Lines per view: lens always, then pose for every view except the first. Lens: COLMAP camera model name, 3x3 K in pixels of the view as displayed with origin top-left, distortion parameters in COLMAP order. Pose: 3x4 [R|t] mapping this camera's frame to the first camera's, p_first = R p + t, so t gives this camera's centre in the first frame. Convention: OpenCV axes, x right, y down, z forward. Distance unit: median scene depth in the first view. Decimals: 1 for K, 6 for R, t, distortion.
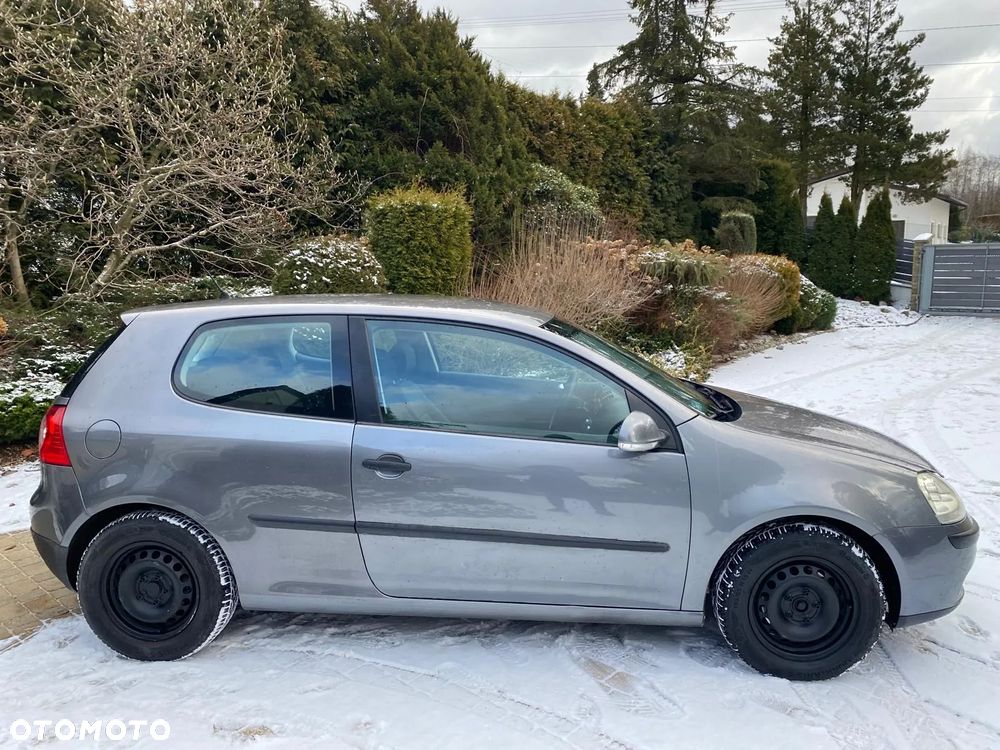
lens RADIAL K [[745.9, 0, 496.3], [0, 745.9, 357.8], [0, 0, 1]] dist [0.029711, -0.046323]
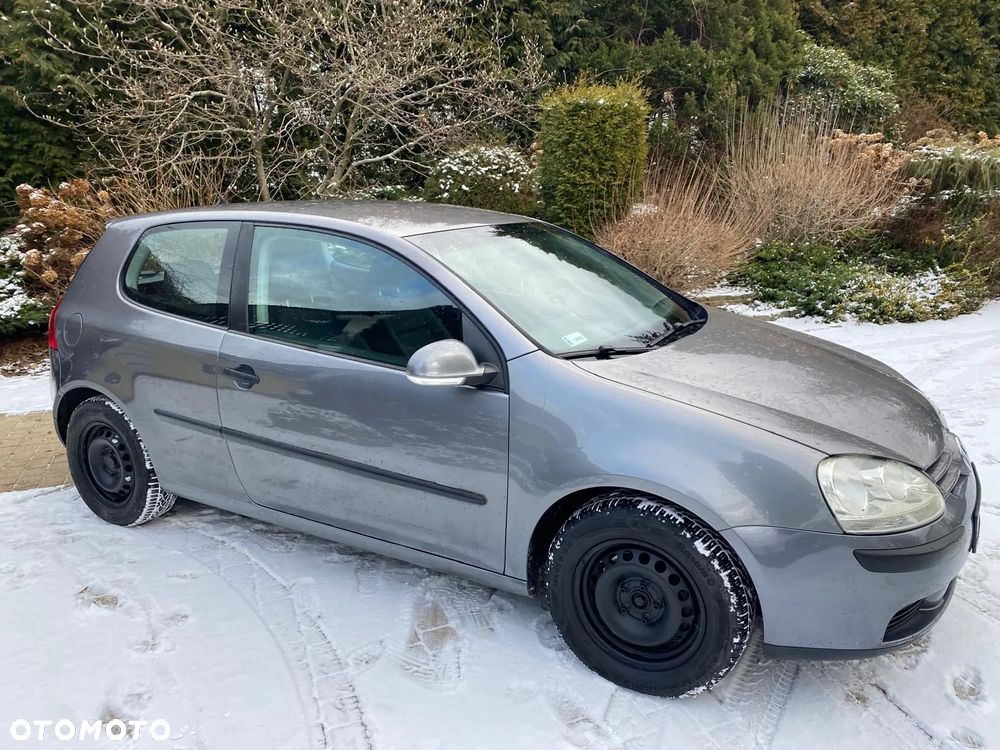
lens RADIAL K [[745.9, 0, 496.3], [0, 745.9, 357.8], [0, 0, 1]] dist [0.029711, -0.046323]
pose [[0.901891, 0.081177, -0.424267, 0.555104], [-0.031154, 0.991849, 0.123548, -0.011399], [0.430838, -0.098209, 0.897069, 0.248351]]
